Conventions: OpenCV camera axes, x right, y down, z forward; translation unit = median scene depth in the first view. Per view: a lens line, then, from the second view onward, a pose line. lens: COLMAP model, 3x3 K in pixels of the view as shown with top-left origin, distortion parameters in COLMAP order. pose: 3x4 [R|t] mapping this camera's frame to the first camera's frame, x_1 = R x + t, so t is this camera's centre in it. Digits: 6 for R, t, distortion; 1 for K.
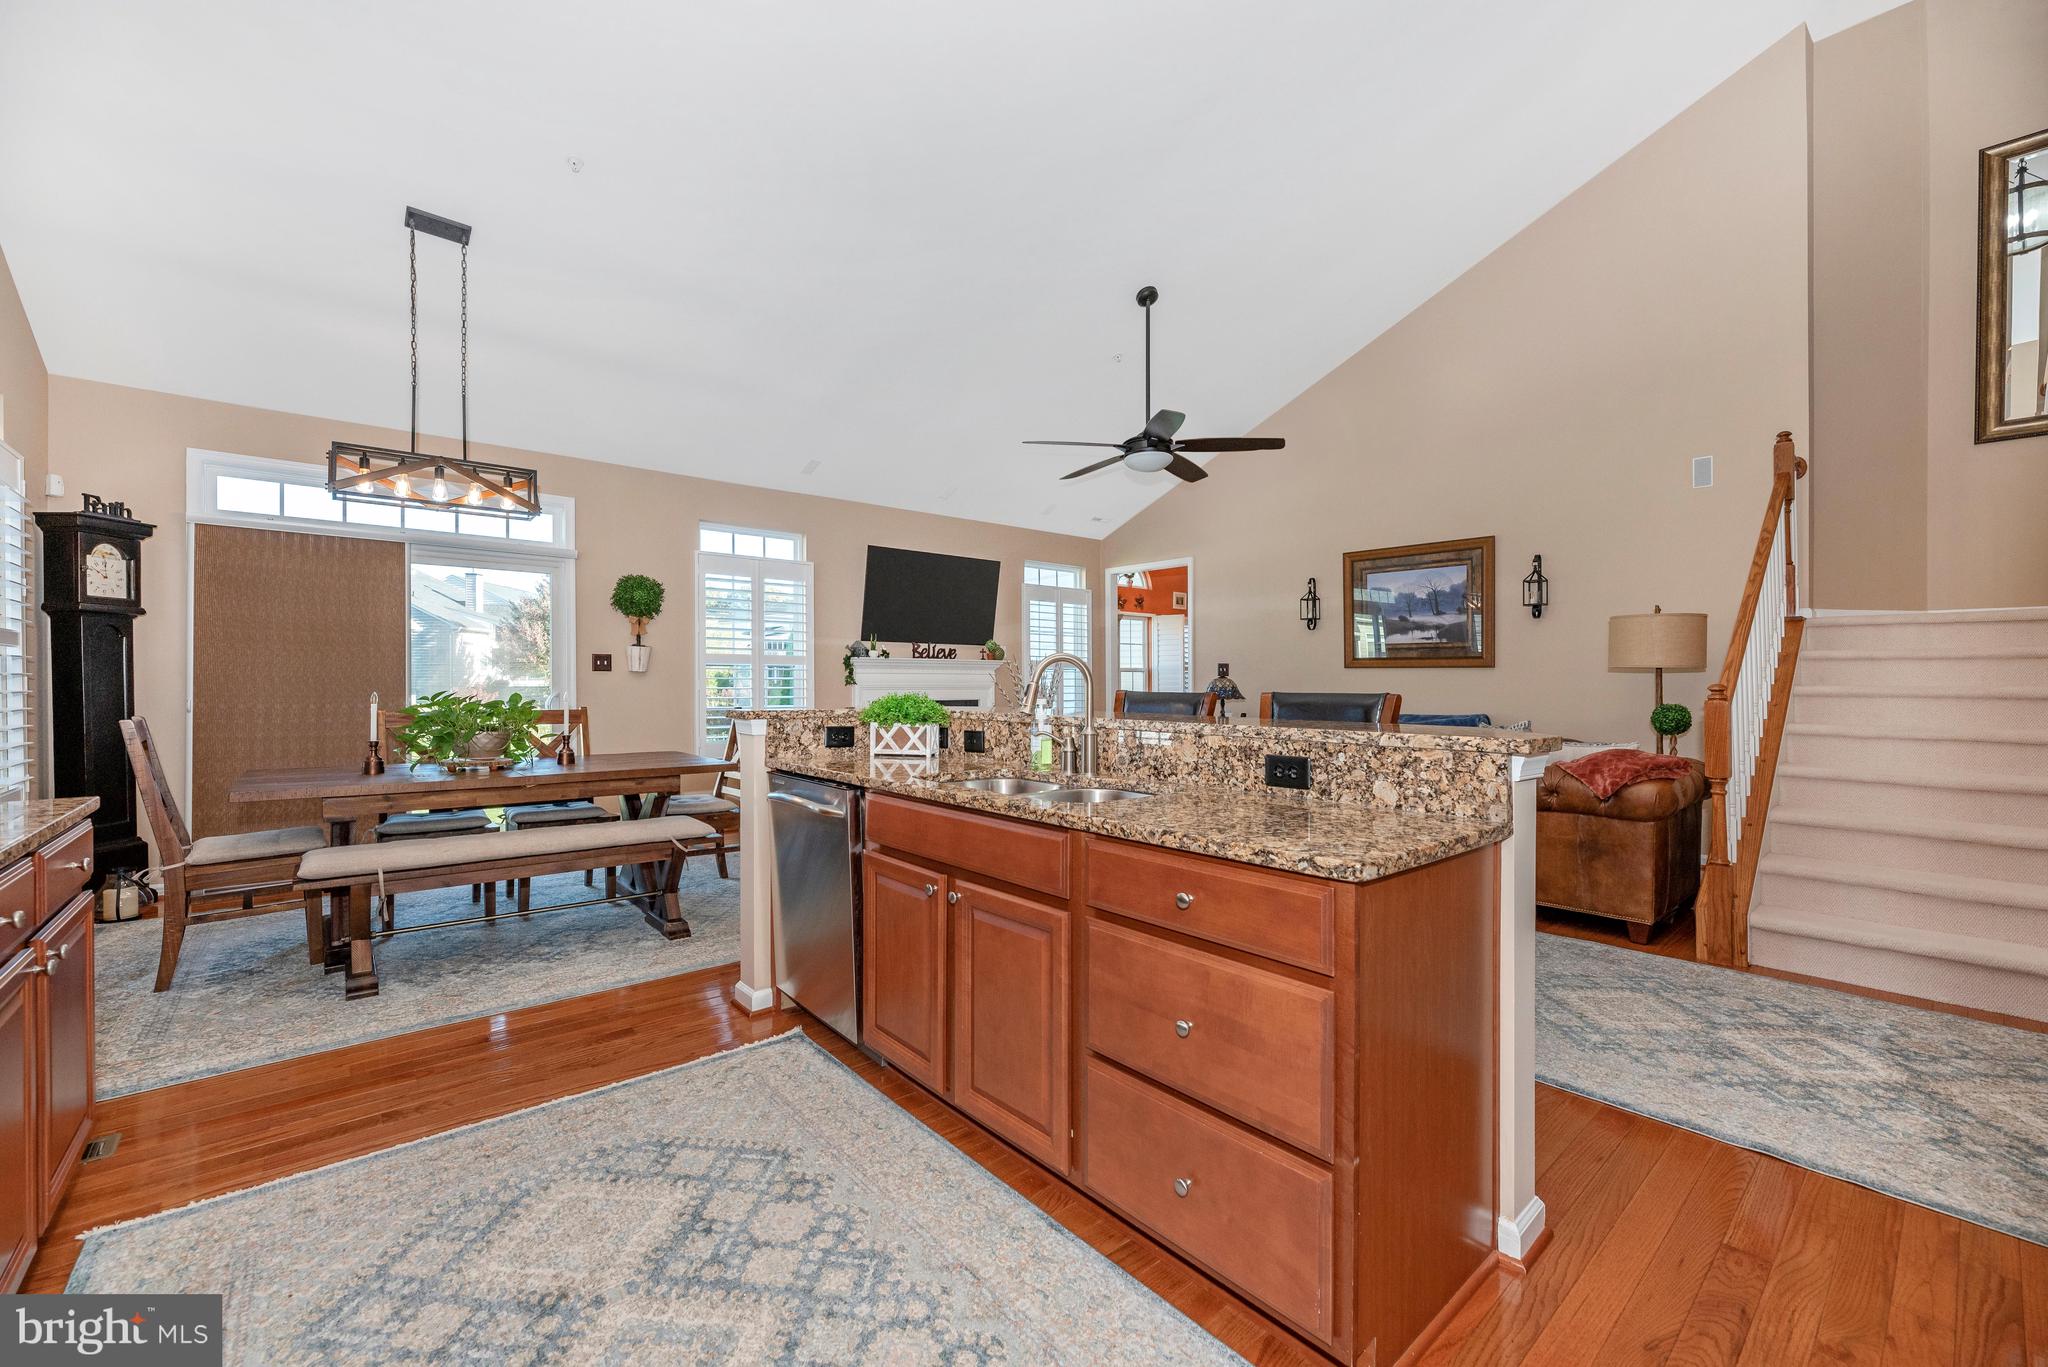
lens RADIAL K [[823.0, 0, 1025.5], [0, 823.0, 688.3], [0, 0, 1]] dist [-0.000133, 0.000079]
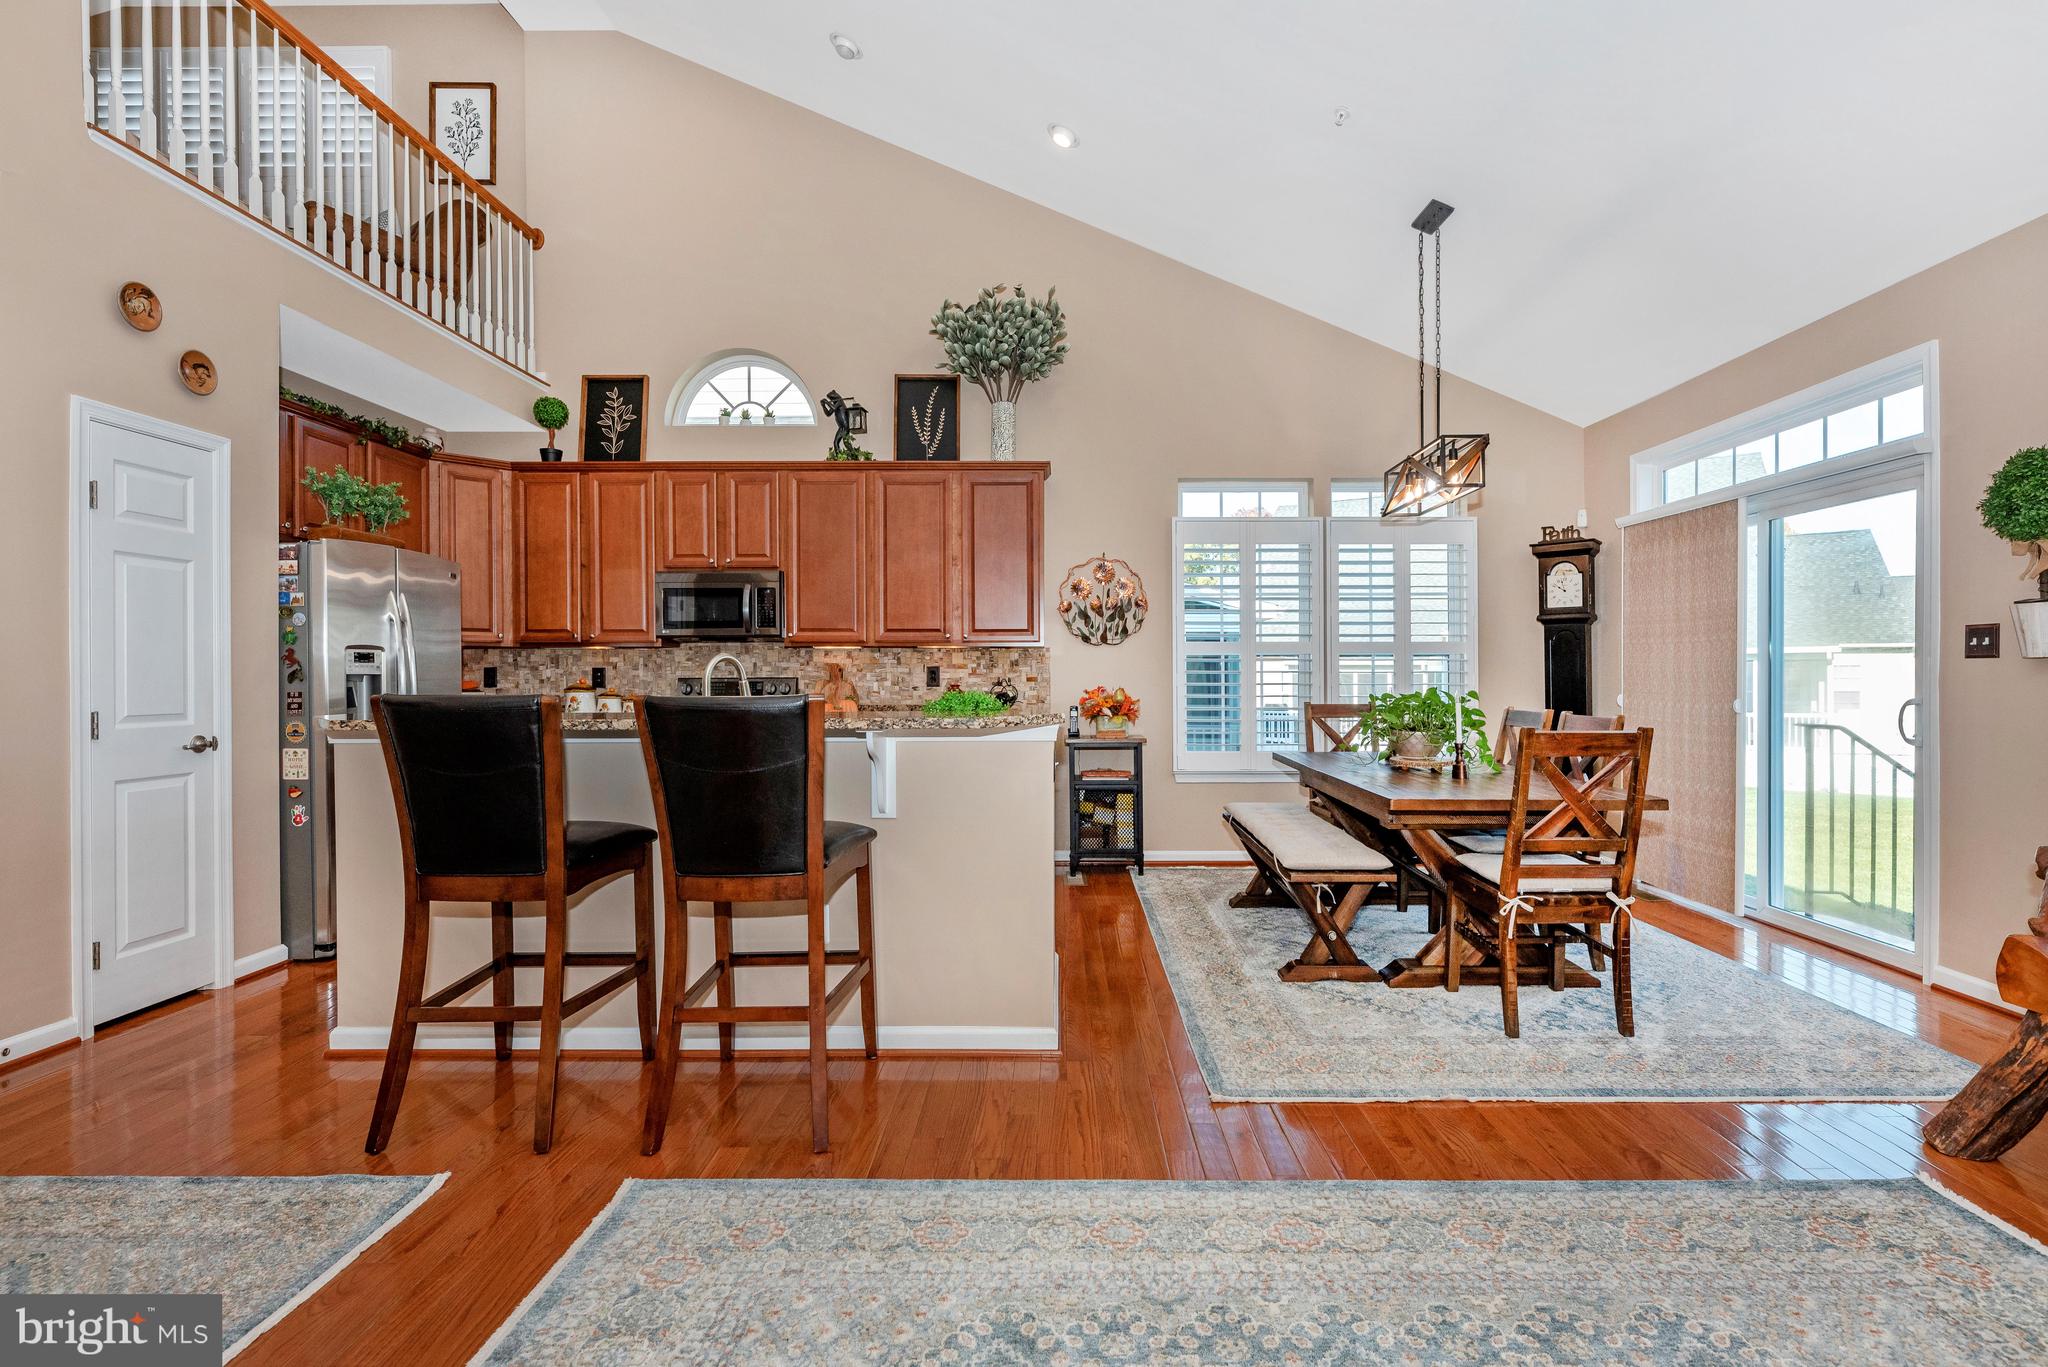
lens RADIAL K [[912.1, 0, 984.1], [0, 912.1, 678.4], [0, 0, 1]] dist [-0.000021, 0.000972]
pose [[-0.659911, -0.000399, -0.751344, 0.323701], [-0.009771, 0.999920, 0.008052, -0.007053], [0.751280, 0.012655, -0.659862, 0.847537]]
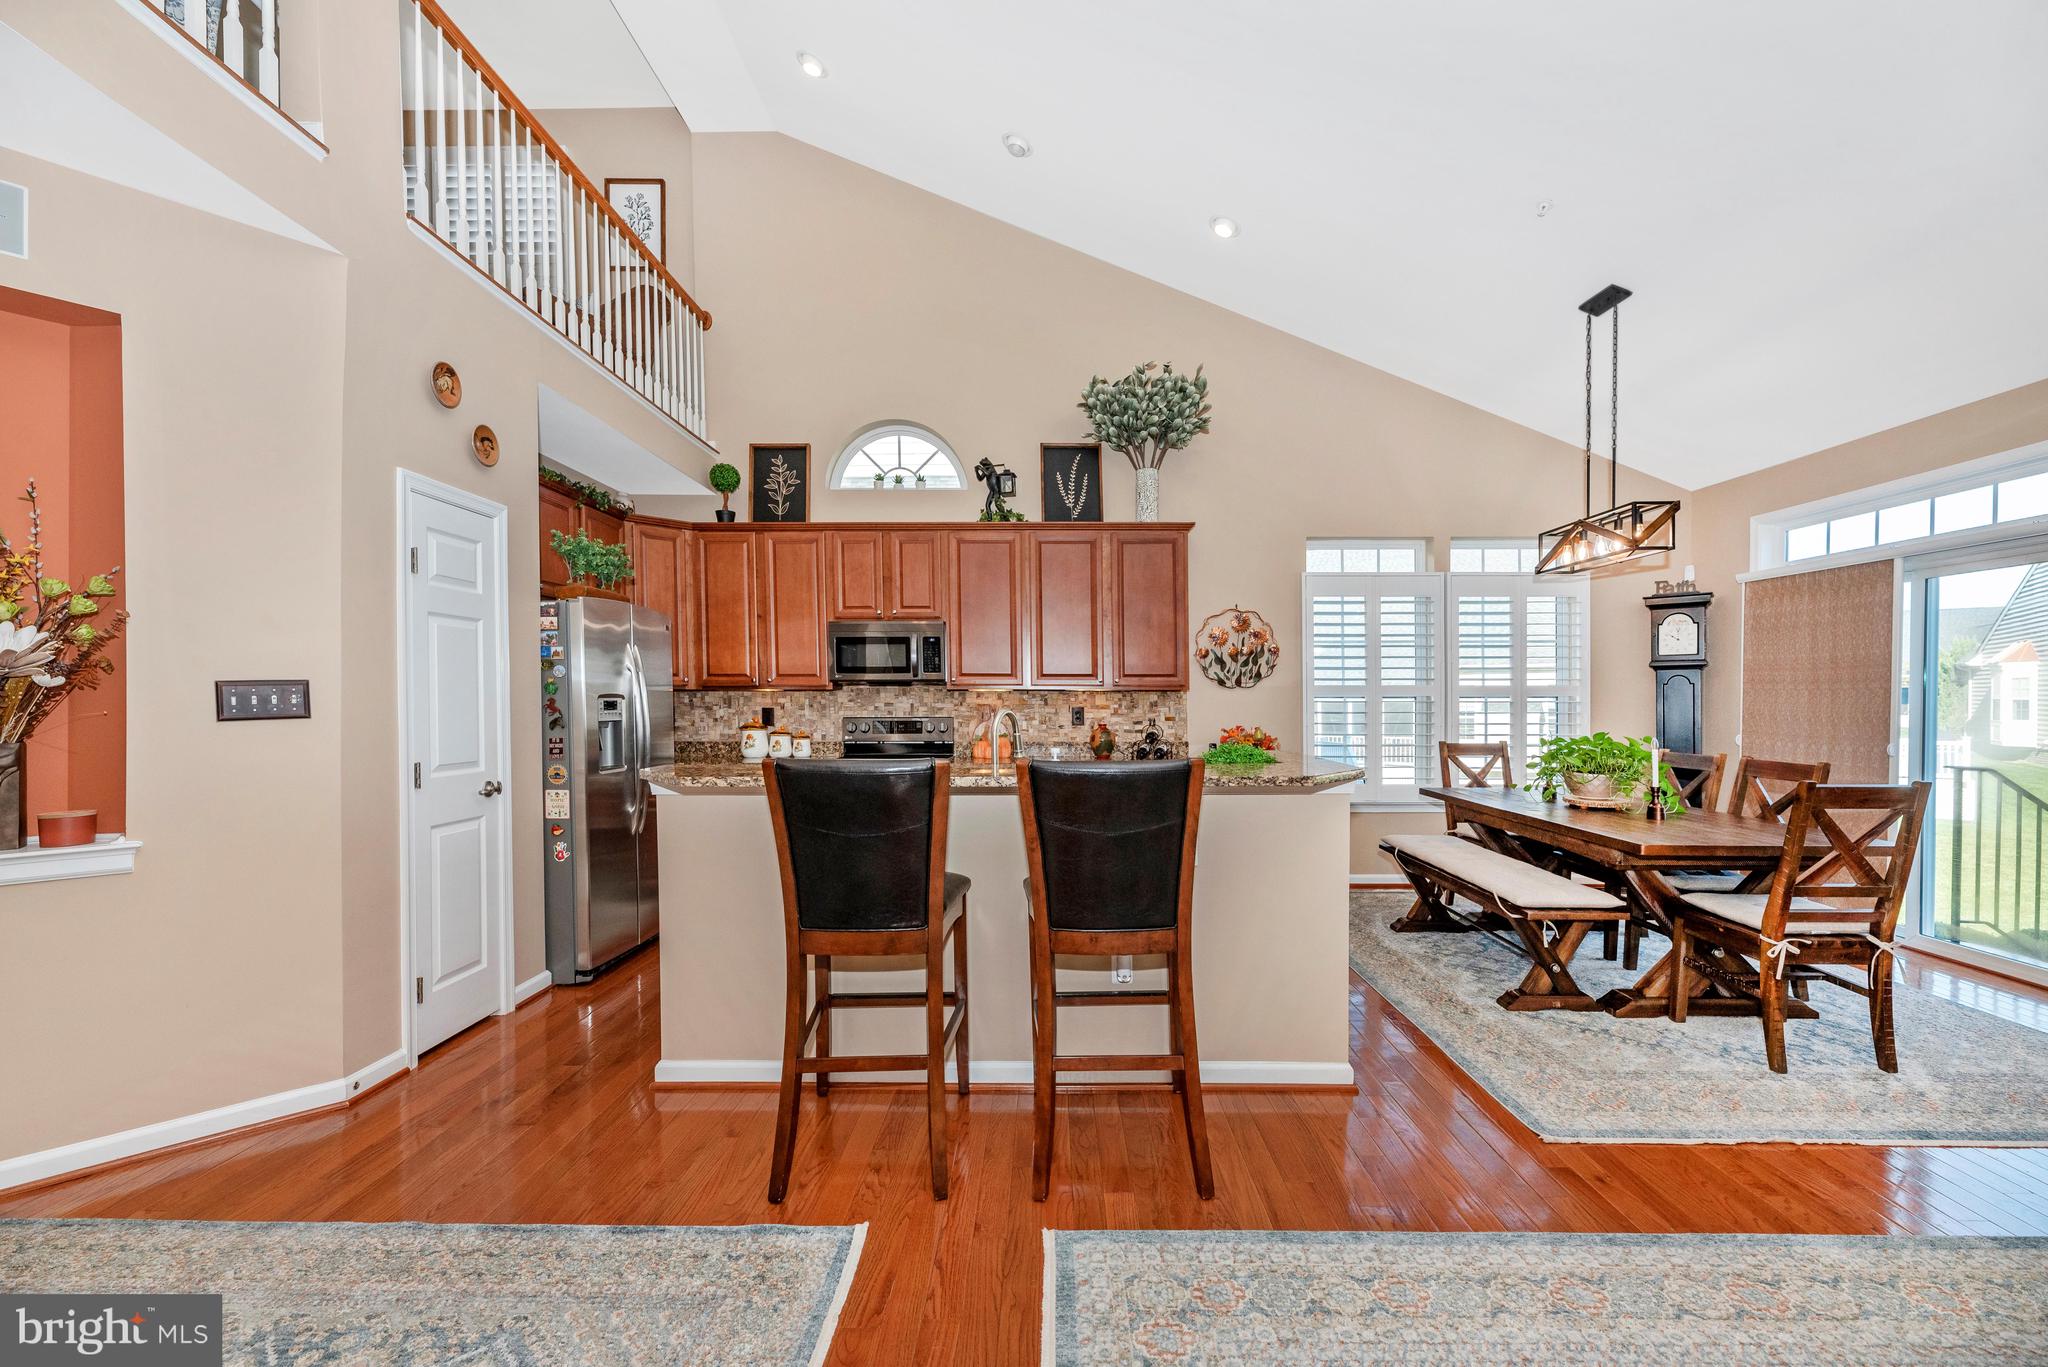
lens RADIAL K [[795.8, 0, 988.3], [0, 795.8, 703.7], [0, 0, 1]] dist [0.001341, 0.000158]
pose [[-0.660019, 0.000320, -0.751249, 0.402886], [-0.008716, 0.999929, 0.008084, -0.022073], [0.751198, 0.011884, -0.659970, 0.706231]]
